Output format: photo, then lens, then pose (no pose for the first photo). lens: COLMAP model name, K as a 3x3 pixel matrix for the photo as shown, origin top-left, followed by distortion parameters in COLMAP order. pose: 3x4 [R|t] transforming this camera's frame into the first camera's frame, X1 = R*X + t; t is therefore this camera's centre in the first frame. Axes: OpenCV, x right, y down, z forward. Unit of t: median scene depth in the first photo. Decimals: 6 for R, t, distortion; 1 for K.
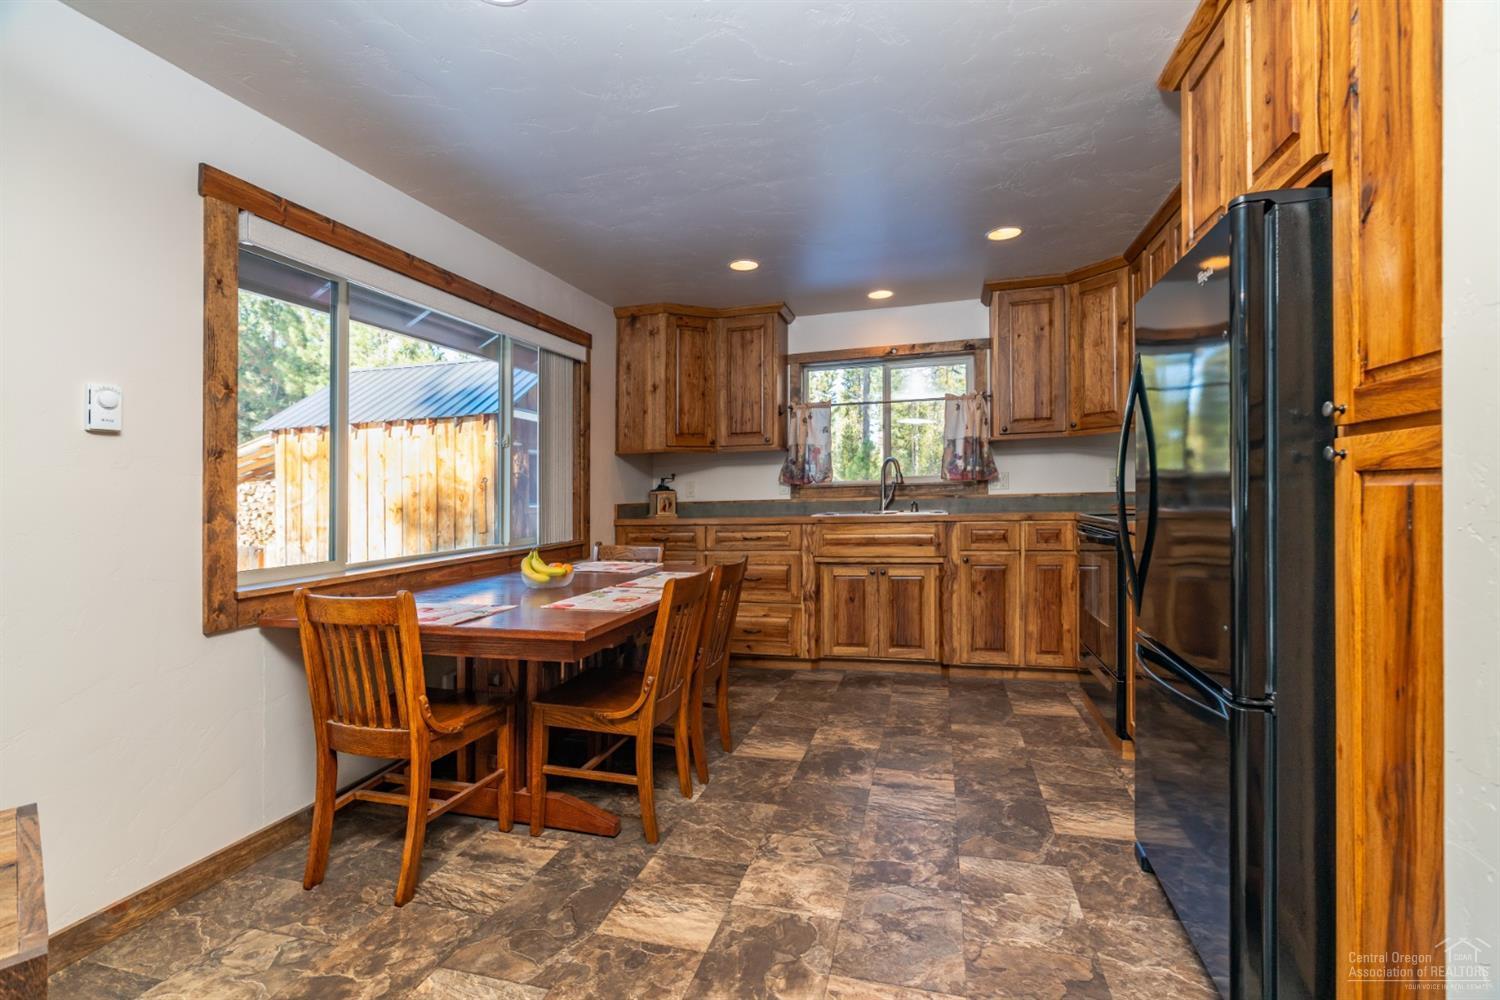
lens RADIAL K [[692.2, 0, 738.4], [0, 692.2, 497.2], [0, 0, 1]] dist [0.002666, 0.001546]
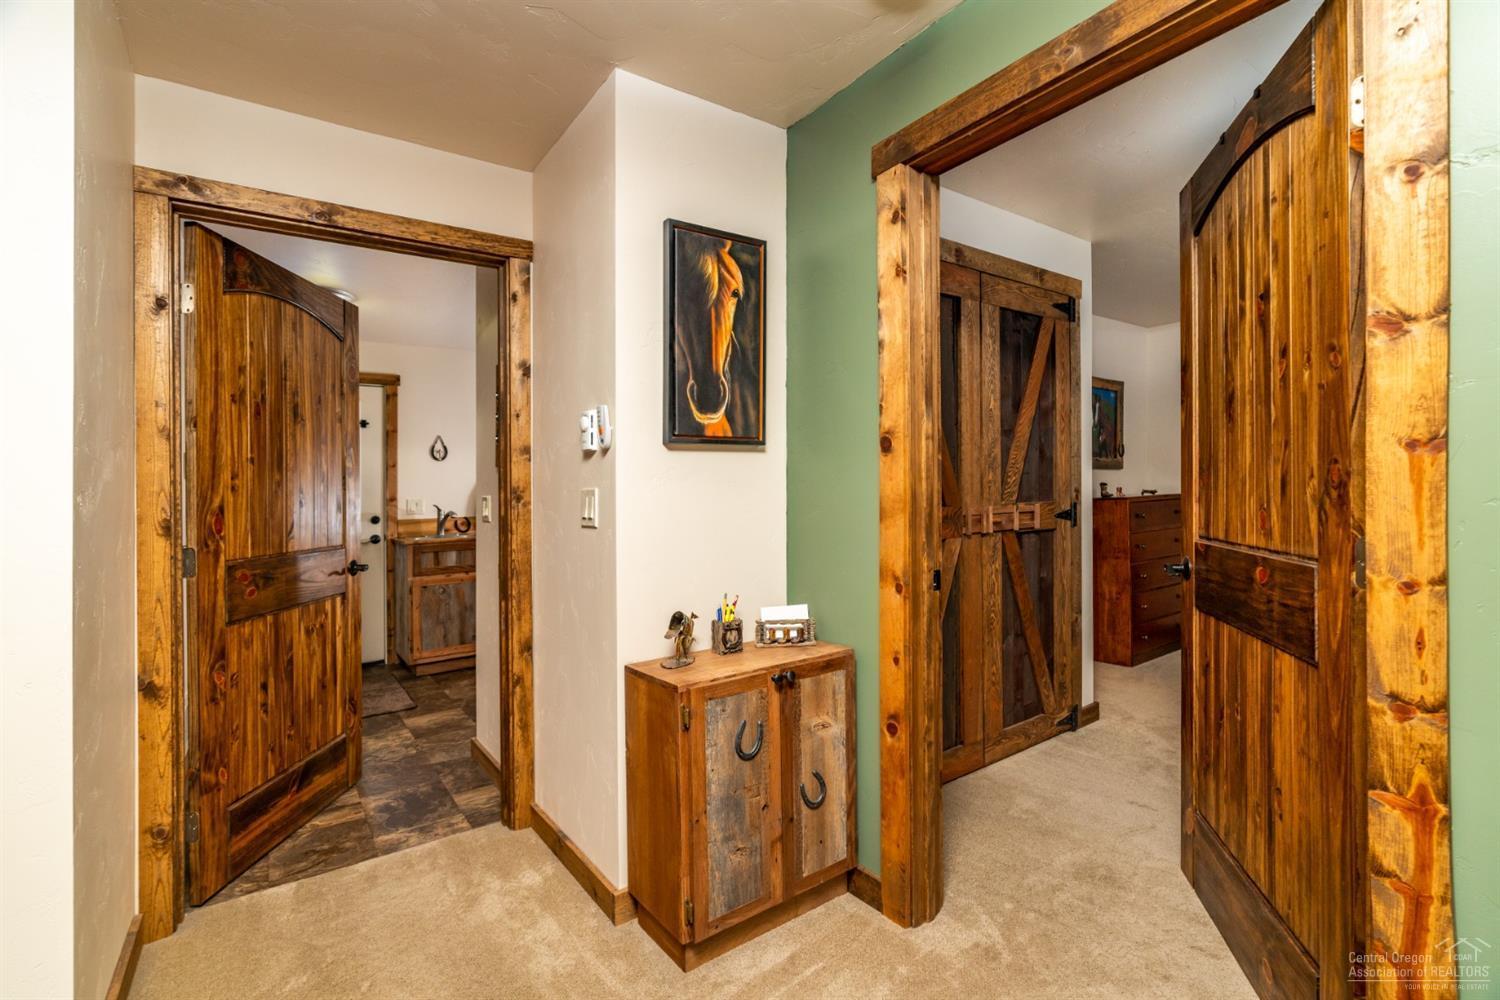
lens RADIAL K [[692.2, 0, 750.3], [0, 692.2, 501.4], [0, 0, 1]] dist [0.002666, 0.001546]
pose [[-0.634967, 0.034054, -0.771788, 0.630242], [0.036281, 0.999240, 0.014241, -0.034655], [0.771687, -0.018959, -0.635720, 2.190088]]
